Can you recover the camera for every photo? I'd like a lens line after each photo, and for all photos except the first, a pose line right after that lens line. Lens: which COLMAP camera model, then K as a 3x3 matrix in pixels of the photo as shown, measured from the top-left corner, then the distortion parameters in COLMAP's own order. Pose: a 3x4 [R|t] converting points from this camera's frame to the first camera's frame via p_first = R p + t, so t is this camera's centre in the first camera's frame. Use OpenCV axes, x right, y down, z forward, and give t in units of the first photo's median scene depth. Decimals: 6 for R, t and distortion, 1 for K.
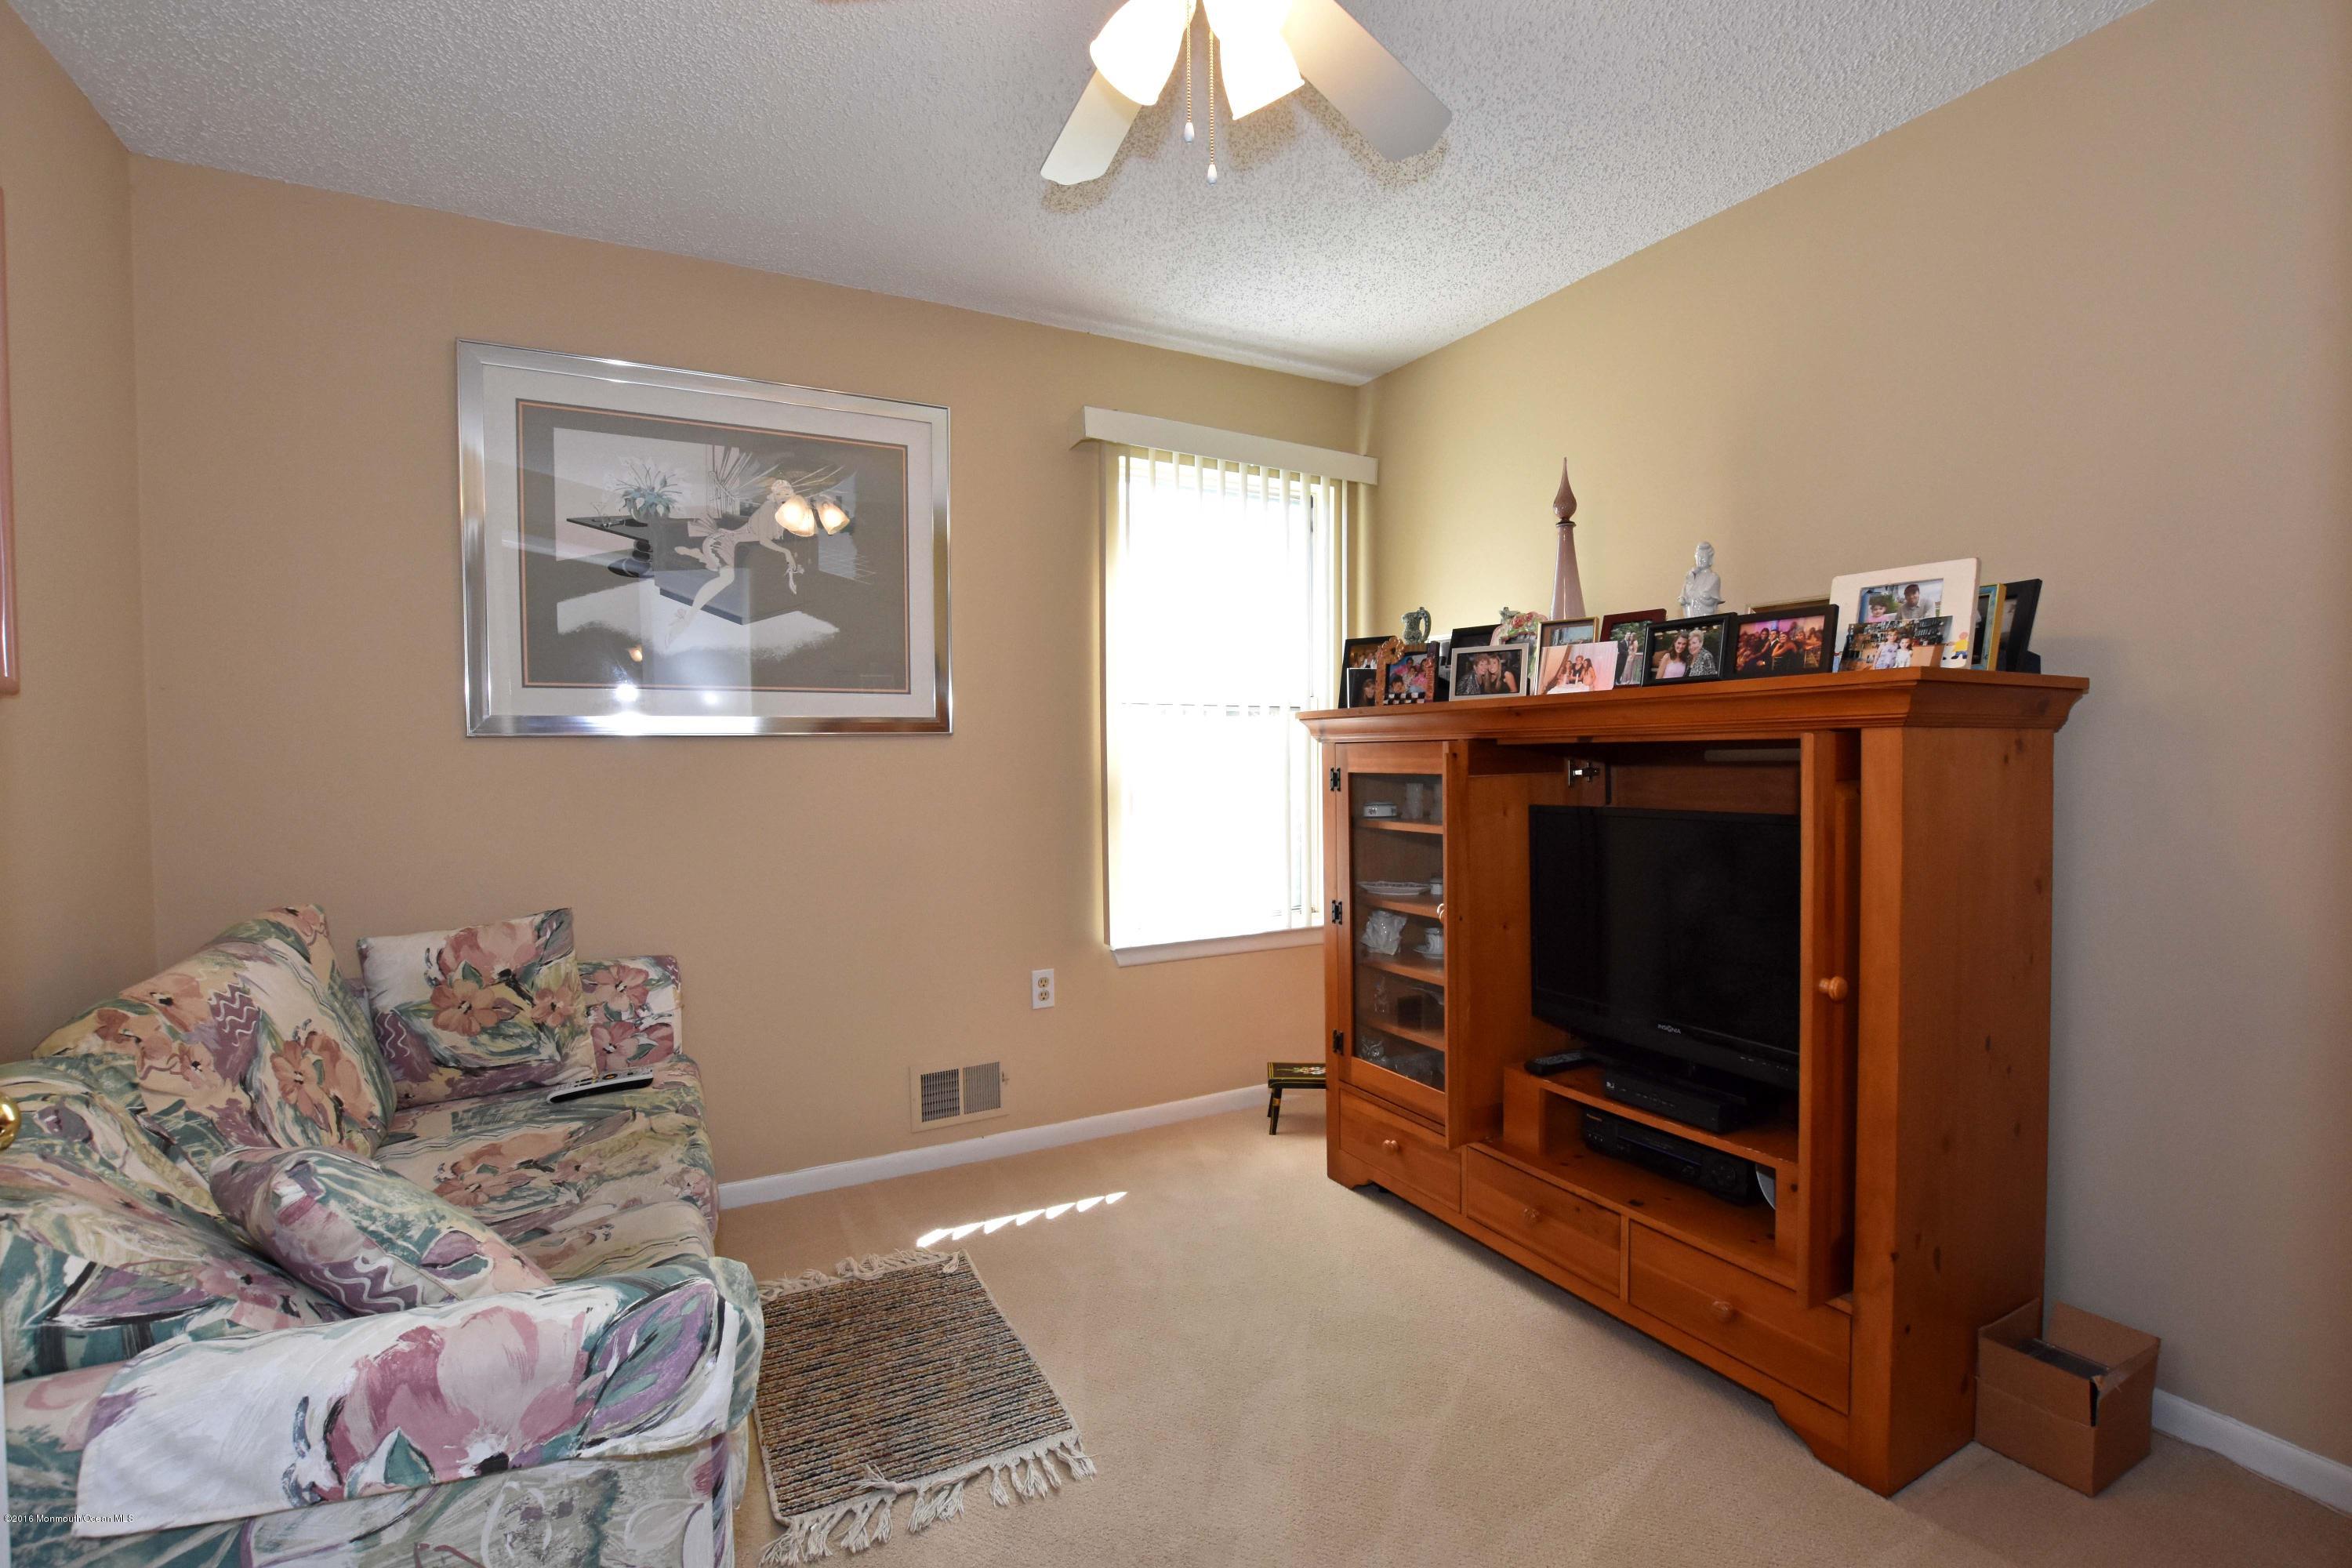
lens RADIAL K [[1030.4, 0, 1176.0], [0, 1030.4, 784.0], [0, 0, 1]] dist [-0.043299, 0.009061]
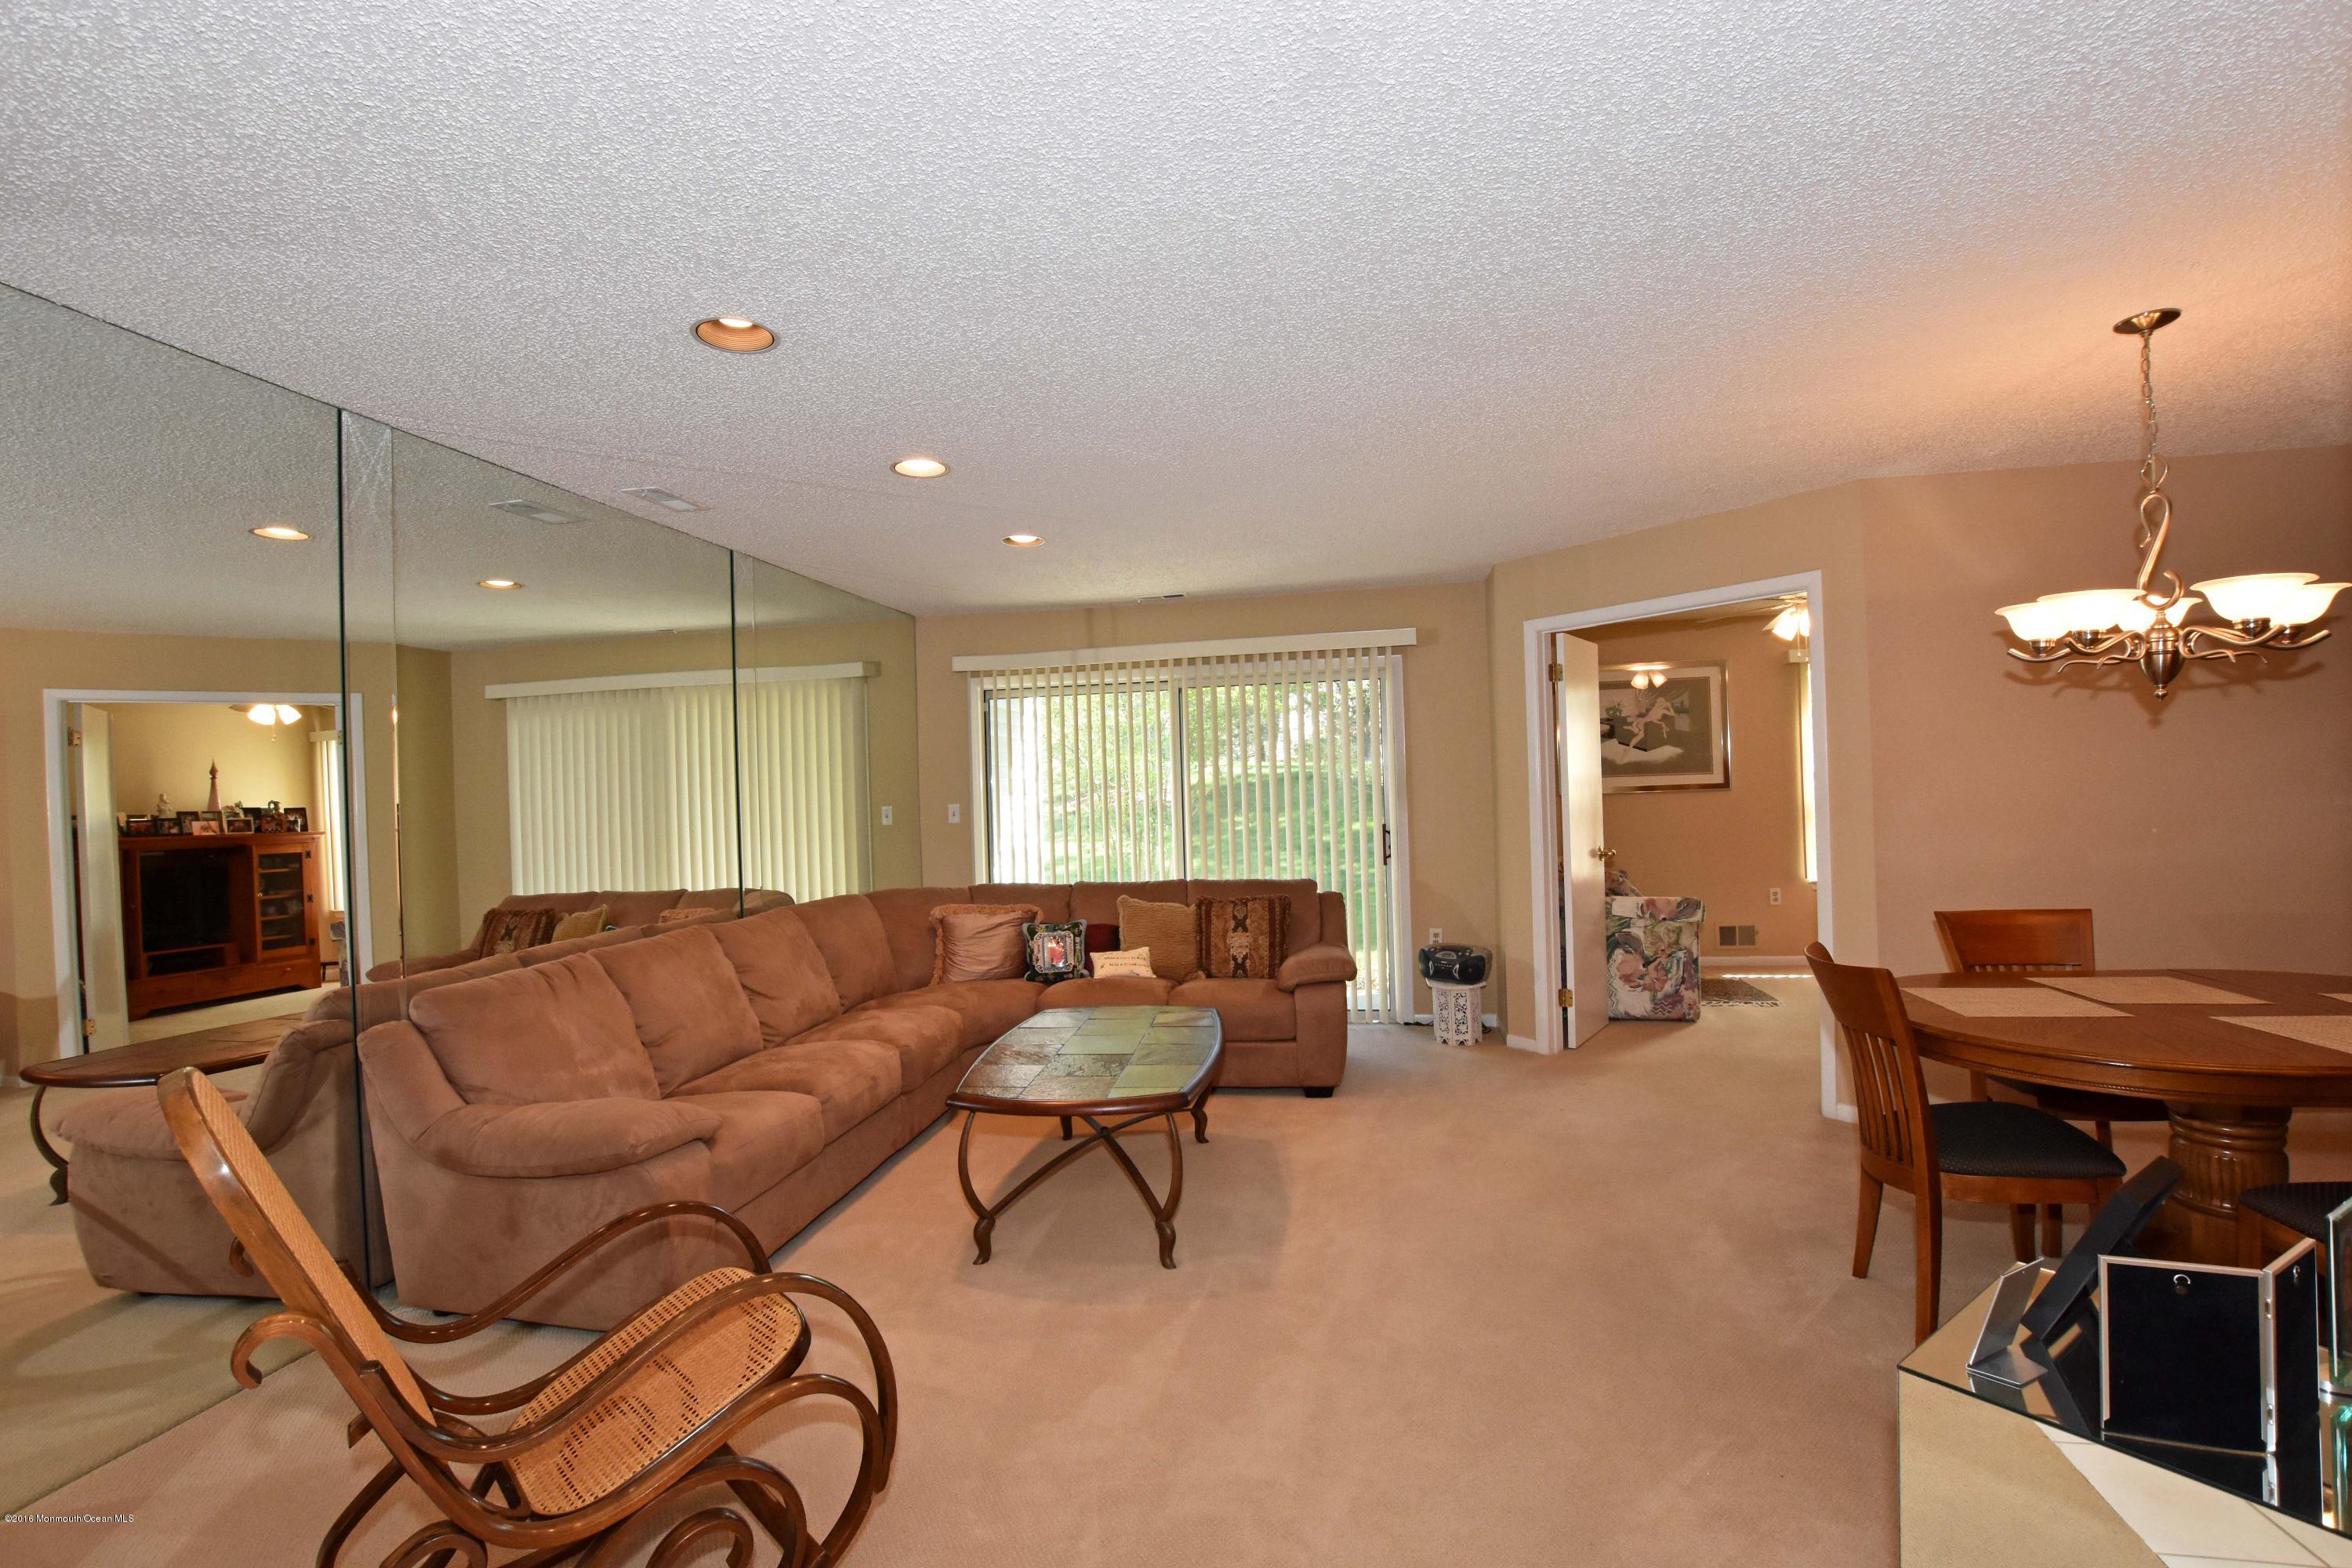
lens RADIAL K [[1030.4, 0, 1176.0], [0, 1030.4, 784.0], [0, 0, 1]] dist [-0.043299, 0.009061]
pose [[0.773746, -0.022941, -0.633081, 0.330593], [0.006379, 0.999576, -0.028425, -0.000532], [0.633464, 0.017956, 0.773564, -1.920315]]
